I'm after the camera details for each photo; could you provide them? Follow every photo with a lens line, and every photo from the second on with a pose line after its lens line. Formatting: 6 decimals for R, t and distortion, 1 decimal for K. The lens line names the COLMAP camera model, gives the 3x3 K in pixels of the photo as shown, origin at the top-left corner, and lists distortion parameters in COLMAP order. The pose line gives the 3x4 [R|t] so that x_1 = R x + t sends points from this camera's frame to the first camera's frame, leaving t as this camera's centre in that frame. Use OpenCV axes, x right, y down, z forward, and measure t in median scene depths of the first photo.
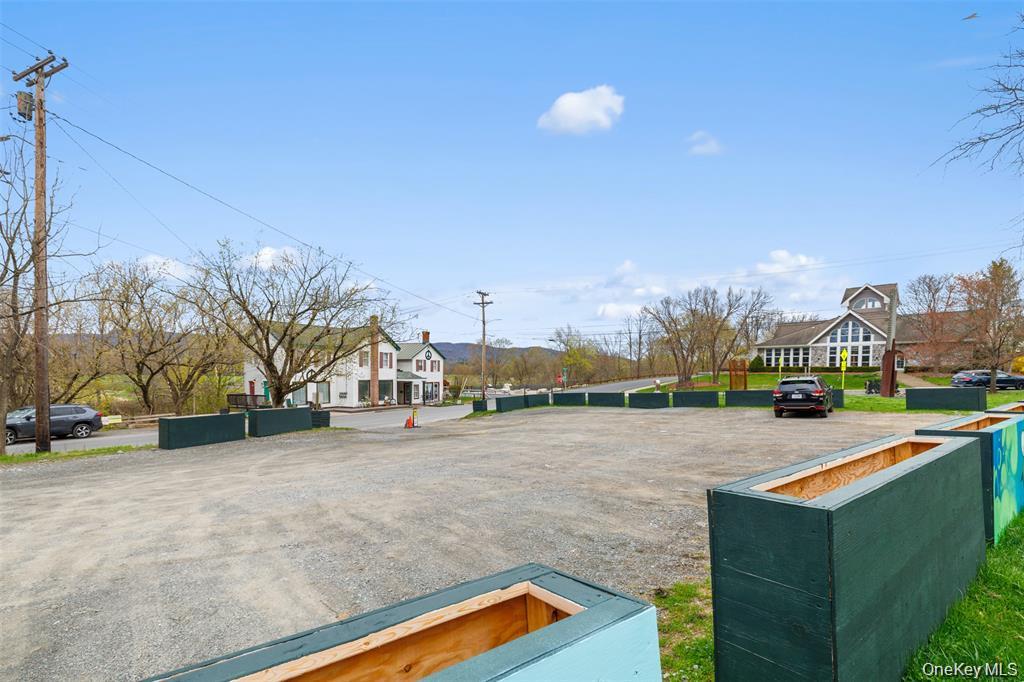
lens RADIAL K [[444.5, 0, 509.0], [0, 444.5, 385.4], [0, 0, 1]] dist [0.002046, 0.000088]
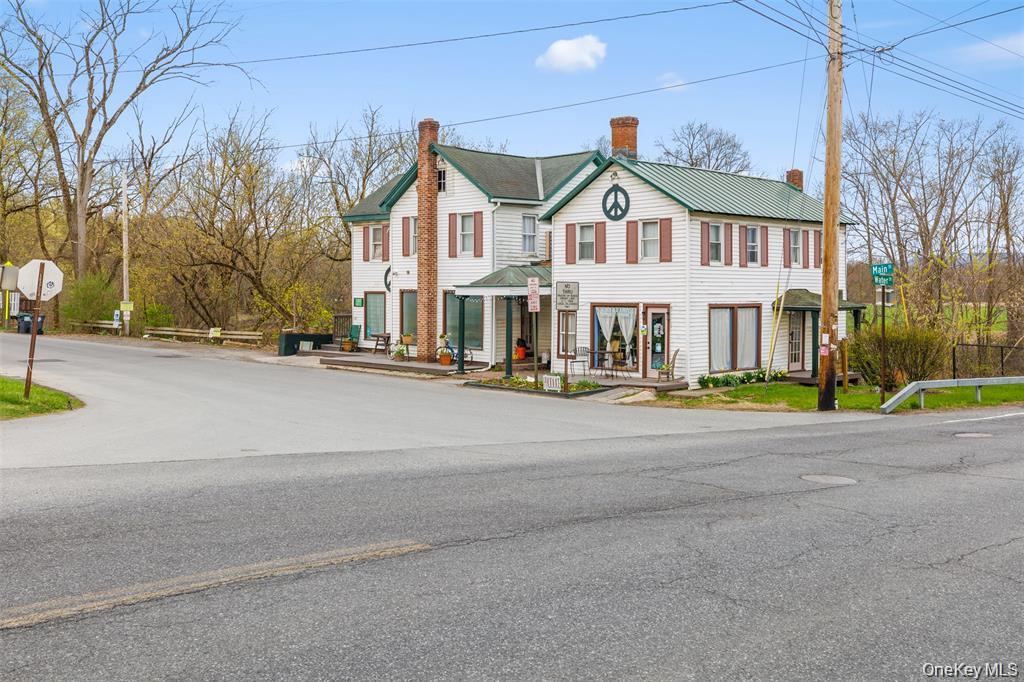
lens RADIAL K [[1059.3, 0, 512.8], [0, 1059.3, 337.5], [0, 0, 1]] dist [-0.072990, 0.000000]
pose [[-0.279608, 0.043903, -0.959110, 0.509547], [-0.026796, 0.998208, 0.053504, -0.020995], [0.959740, 0.040661, -0.277931, 1.244442]]
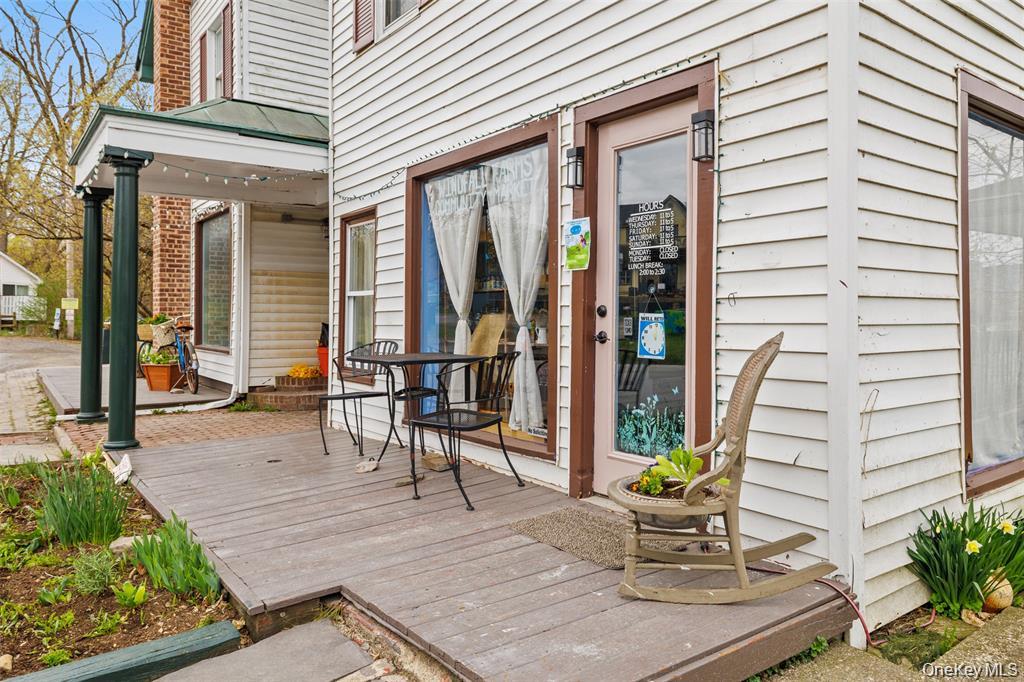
lens RADIAL K [[709.9, 0, 511.1], [0, 709.9, 337.1], [0, 0, 1]] dist [-0.012657, -0.001459]
pose [[-0.429046, 0.014825, -0.903161, -0.104027], [-0.030698, 0.999048, 0.030982, 0.018527], [0.902761, 0.041018, -0.428182, 1.163763]]
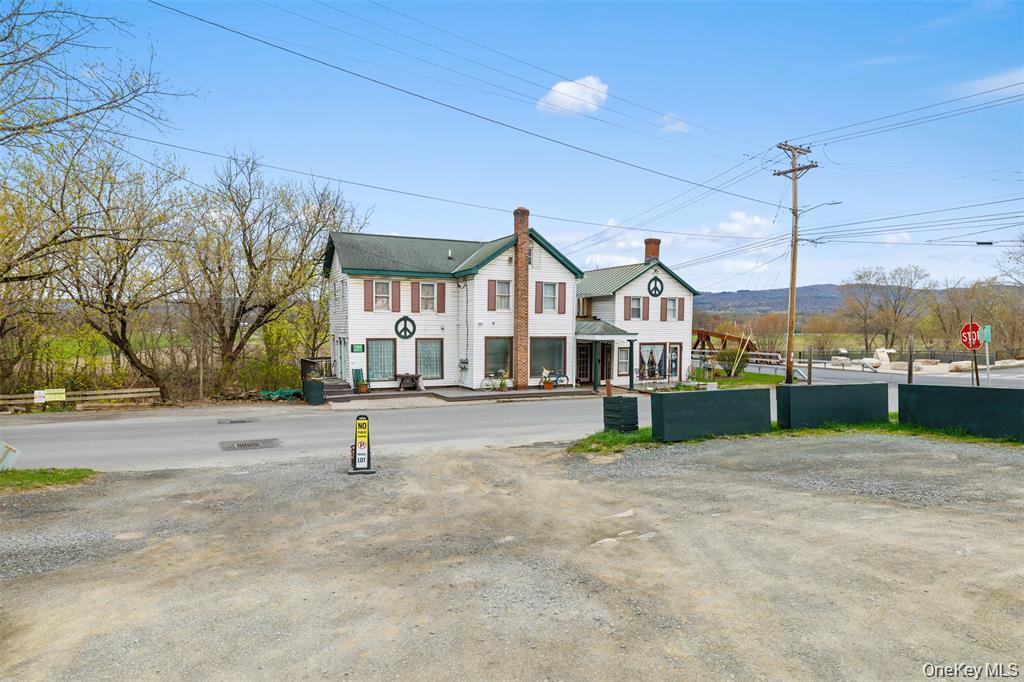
lens RADIAL K [[616.9, 0, 514.4], [0, 616.9, 371.9], [0, 0, 1]] dist [-0.009918, -0.001305]
pose [[0.824338, 0.035708, -0.564971, 0.085009], [-0.014043, 0.998991, 0.042649, -0.001895], [0.565924, -0.027223, 0.824008, 0.390760]]
